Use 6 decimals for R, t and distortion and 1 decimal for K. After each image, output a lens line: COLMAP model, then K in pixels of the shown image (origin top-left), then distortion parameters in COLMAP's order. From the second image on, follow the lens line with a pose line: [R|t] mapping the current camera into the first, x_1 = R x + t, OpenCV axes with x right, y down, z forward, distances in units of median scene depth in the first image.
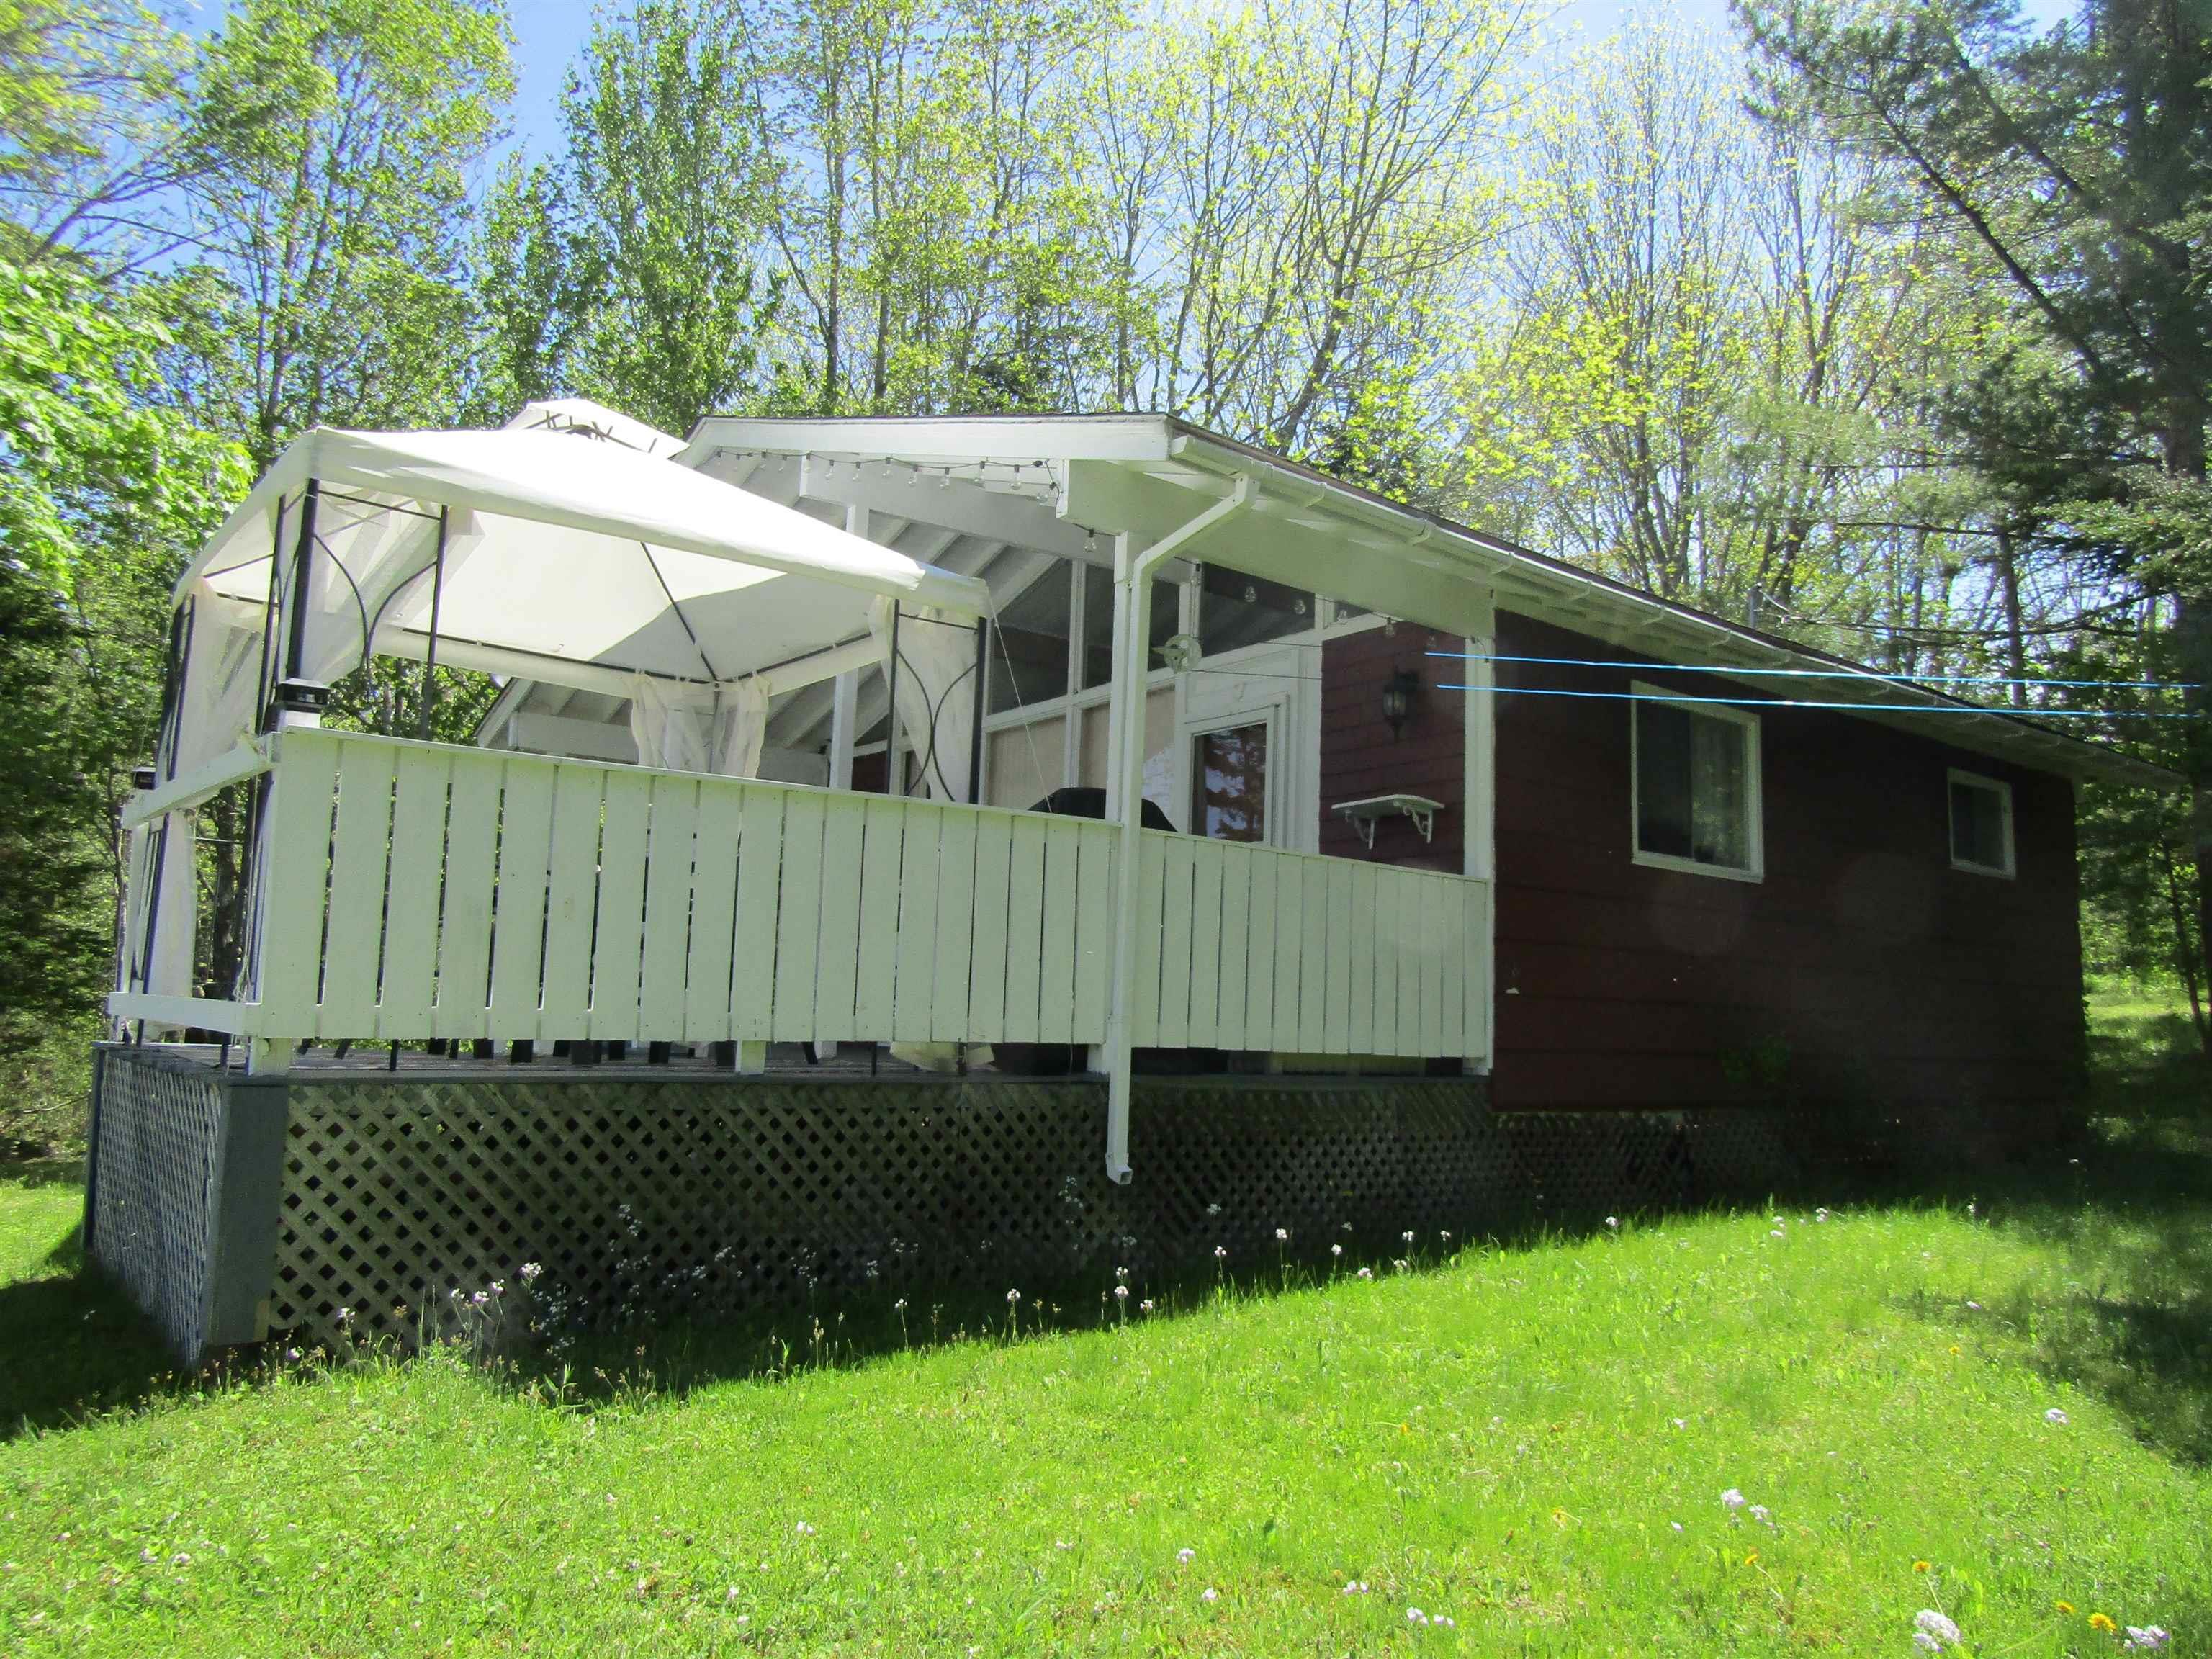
lens RADIAL K [[1571.8, 0, 1106.0], [0, 1571.8, 829.5], [0, 0, 1]] dist [-0.008322, 0.004225]
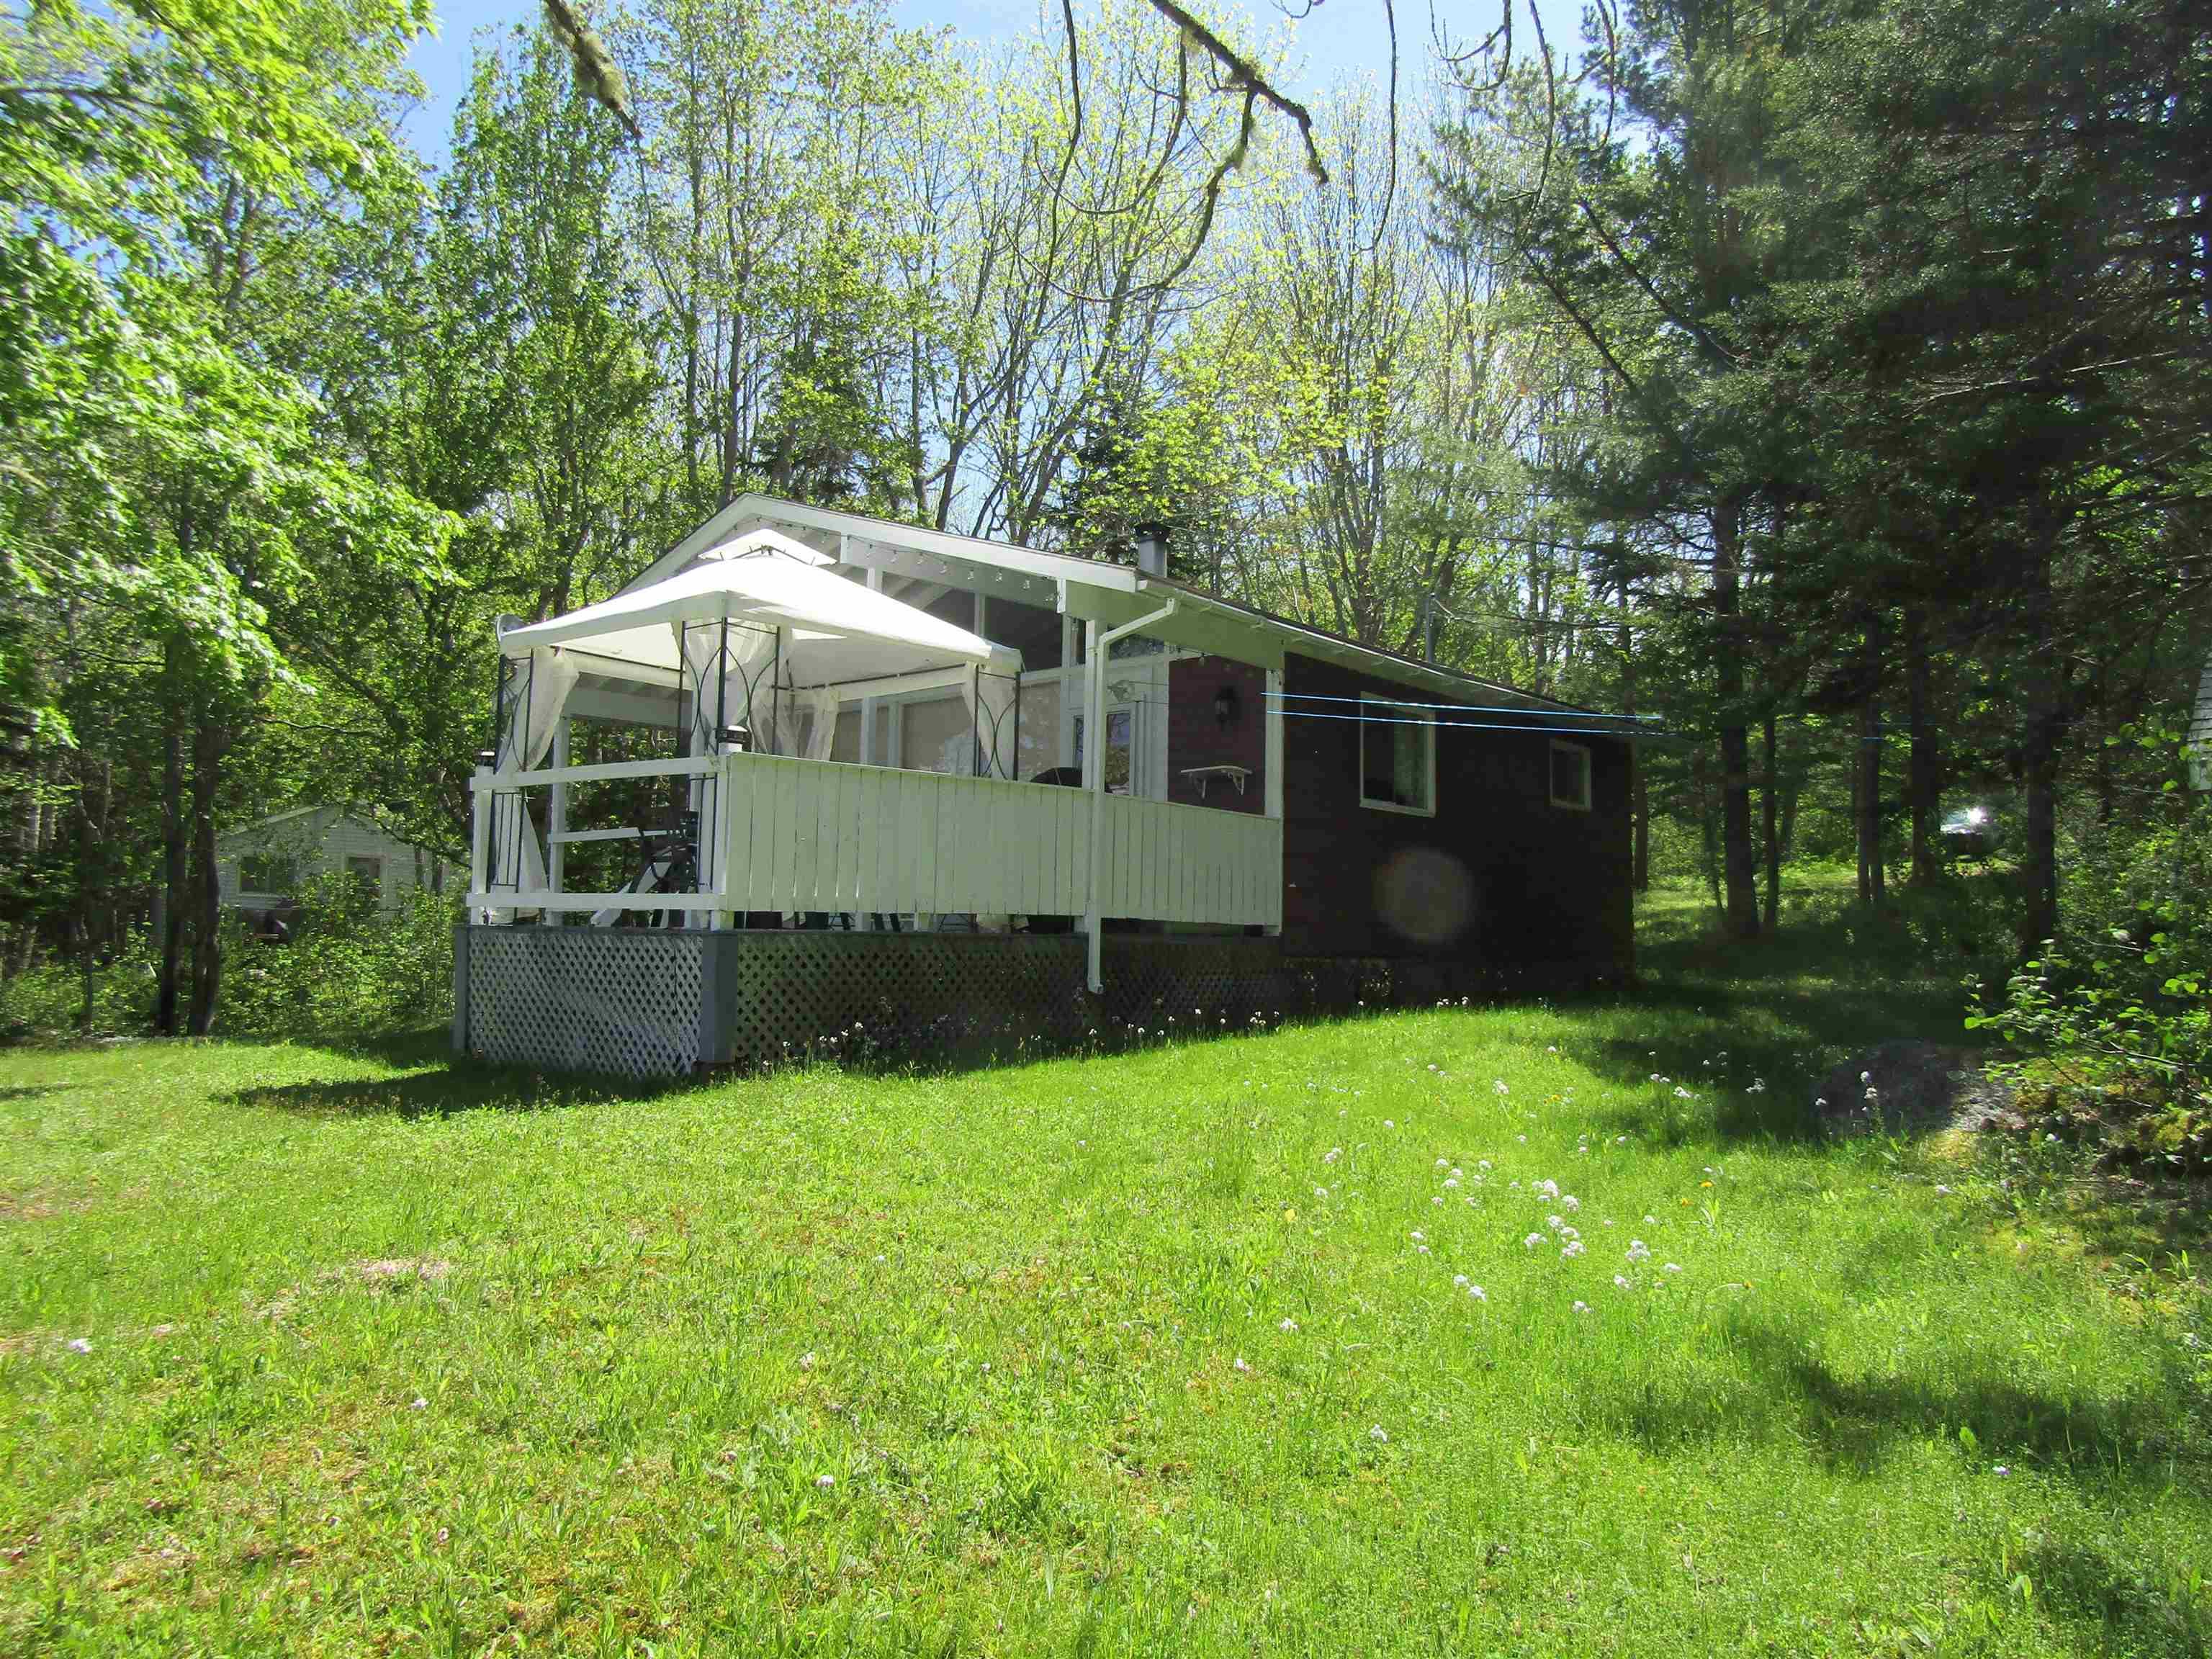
lens RADIAL K [[1571.8, 0, 1106.0], [0, 1571.8, 829.5], [0, 0, 1]] dist [-0.008322, 0.004225]
pose [[0.980481, -0.003939, 0.196573, -0.260200], [-0.007061, 0.998449, 0.055231, -0.046356], [-0.196486, -0.055541, 0.978932, -0.579911]]
